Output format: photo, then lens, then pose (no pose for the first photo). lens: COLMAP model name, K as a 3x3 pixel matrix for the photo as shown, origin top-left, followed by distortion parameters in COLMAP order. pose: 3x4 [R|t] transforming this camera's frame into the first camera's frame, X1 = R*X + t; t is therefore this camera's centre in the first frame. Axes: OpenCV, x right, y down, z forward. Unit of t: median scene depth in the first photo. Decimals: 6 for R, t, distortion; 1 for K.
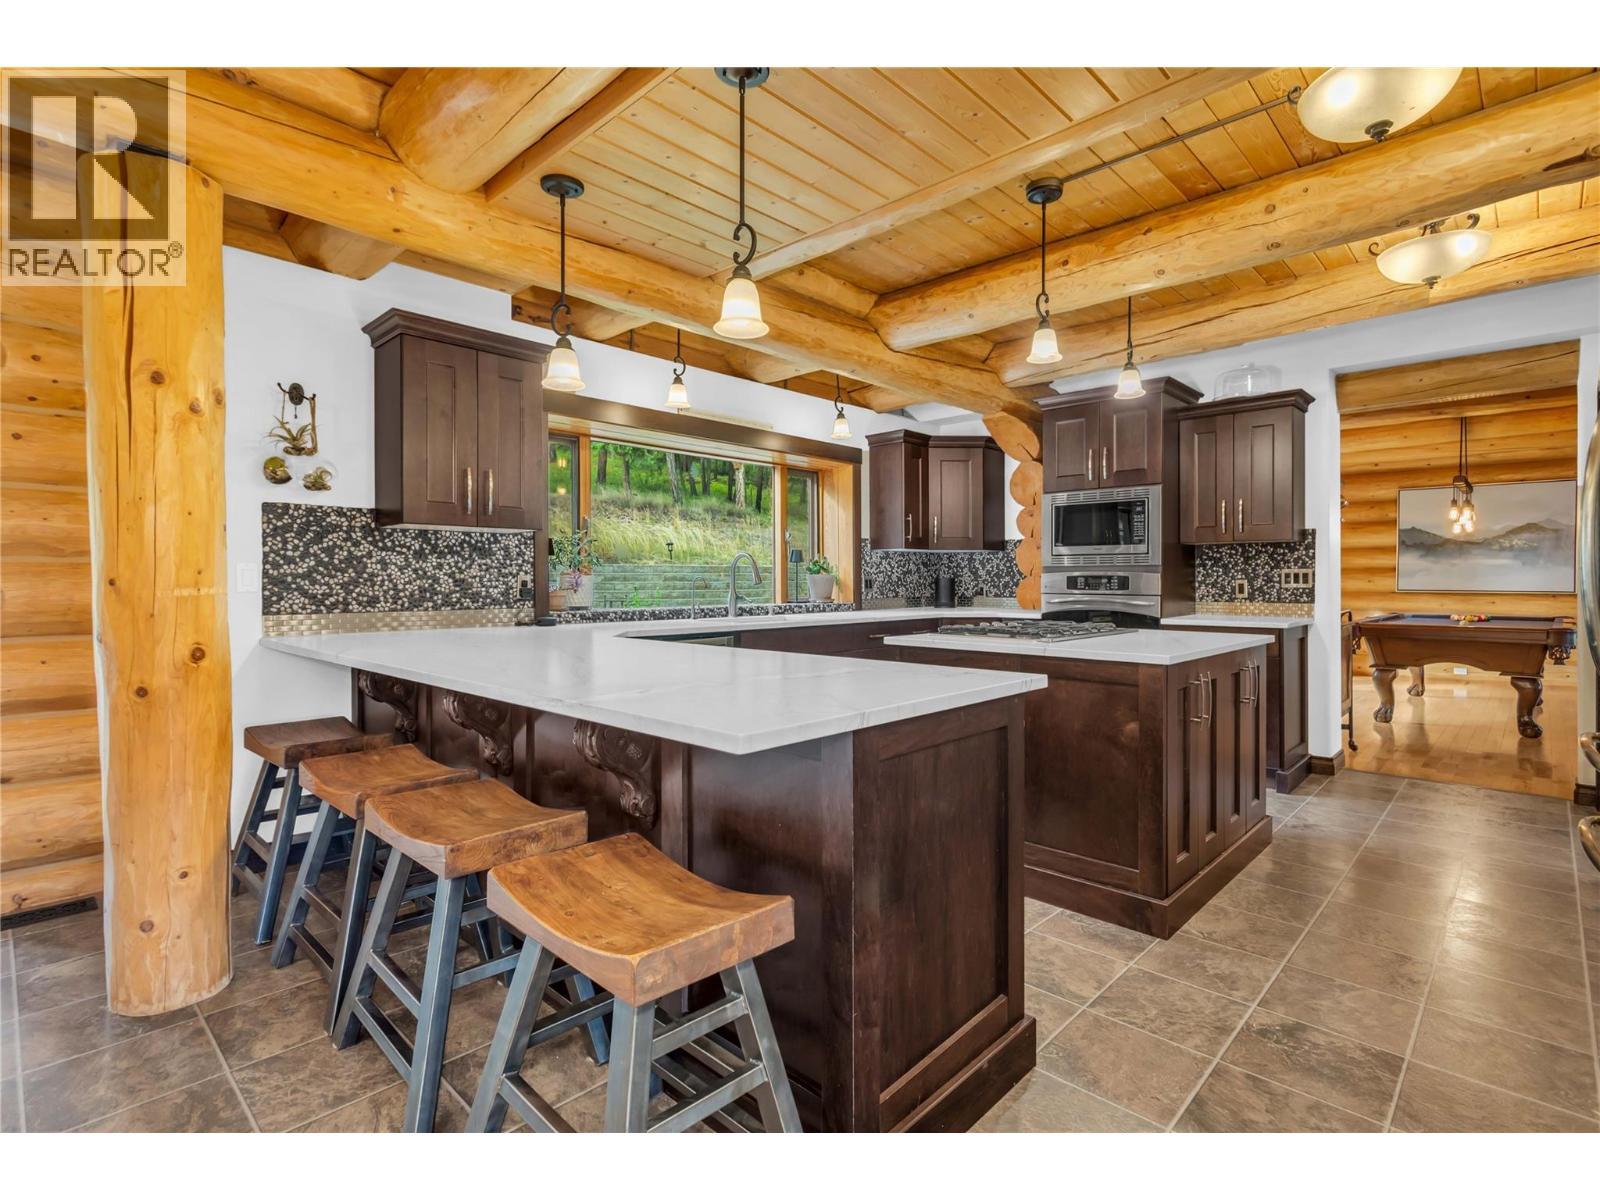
lens RADIAL K [[770.7, 0, 807.6], [0, 770.7, 591.1], [0, 0, 1]] dist [0.002355, 0.001536]
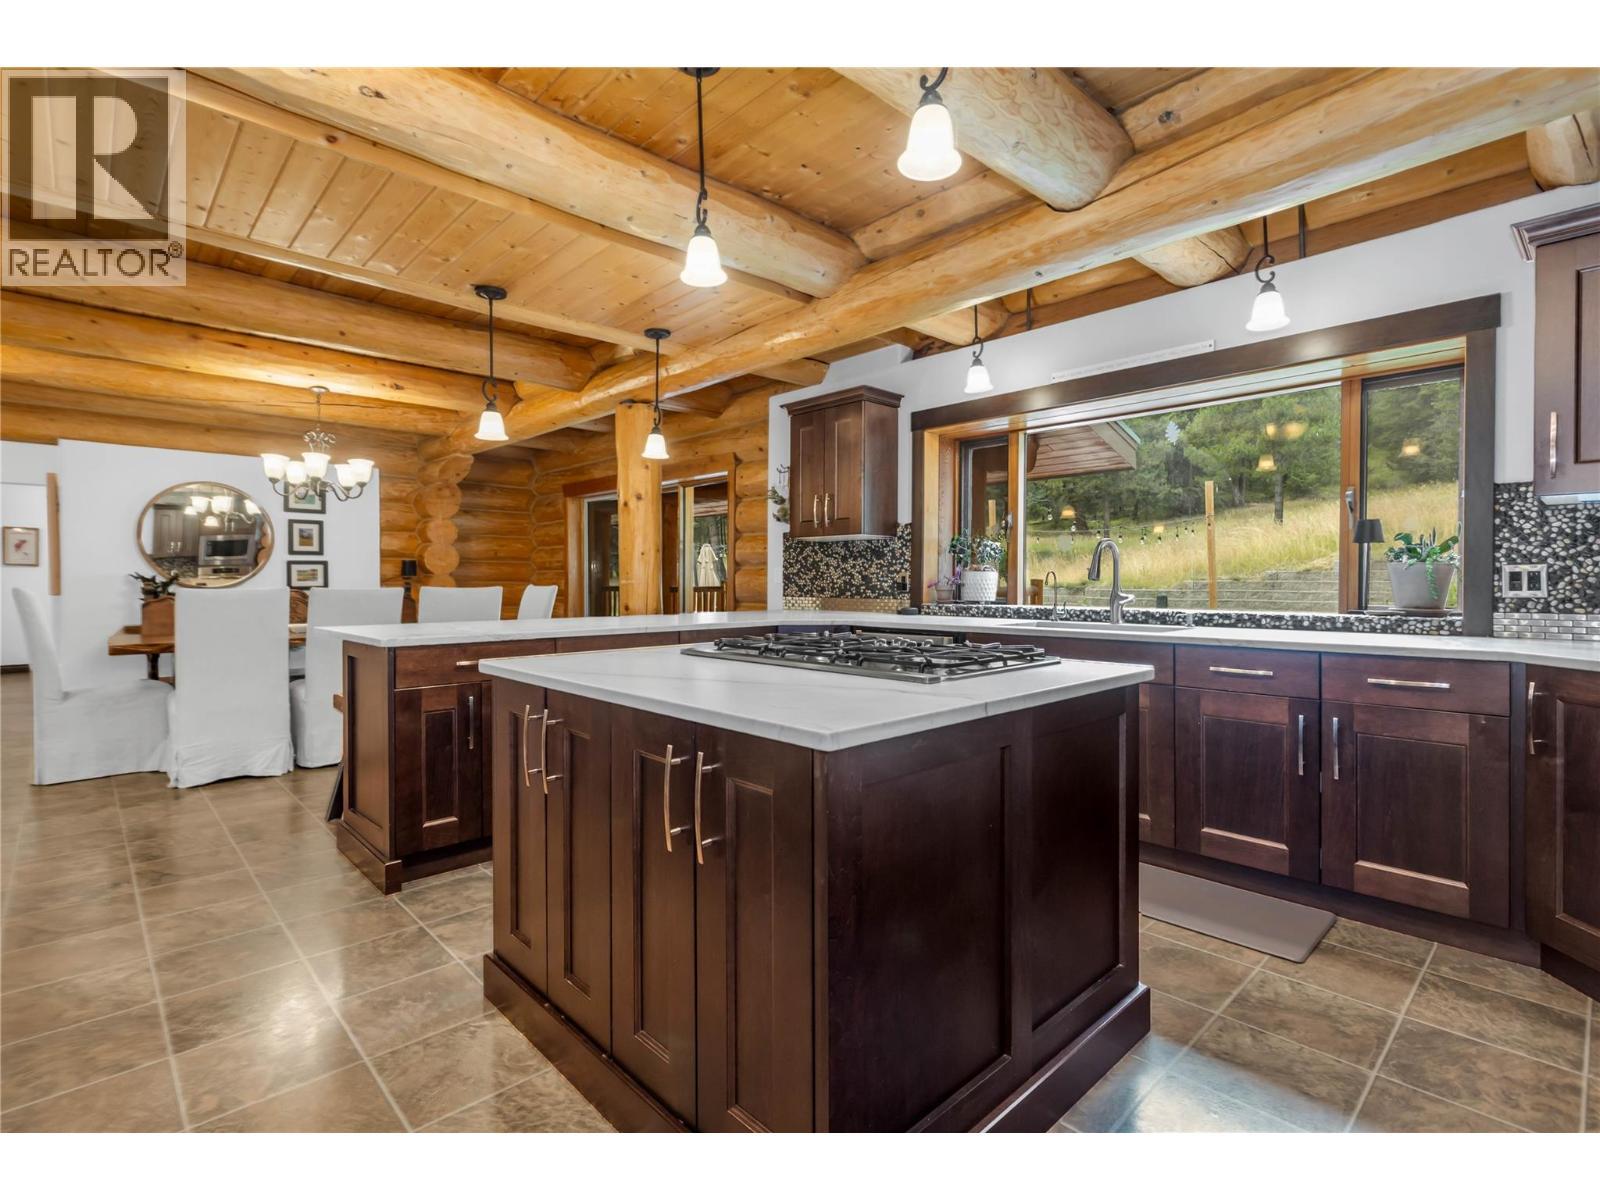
lens RADIAL K [[770.7, 0, 809.3], [0, 770.7, 589.6], [0, 0, 1]] dist [0.002355, 0.001536]
pose [[-0.043652, 0.013898, -0.998950, 0.912779], [-0.012667, 0.999815, 0.014463, -0.009505], [0.998966, 0.013286, -0.043468, 0.980932]]
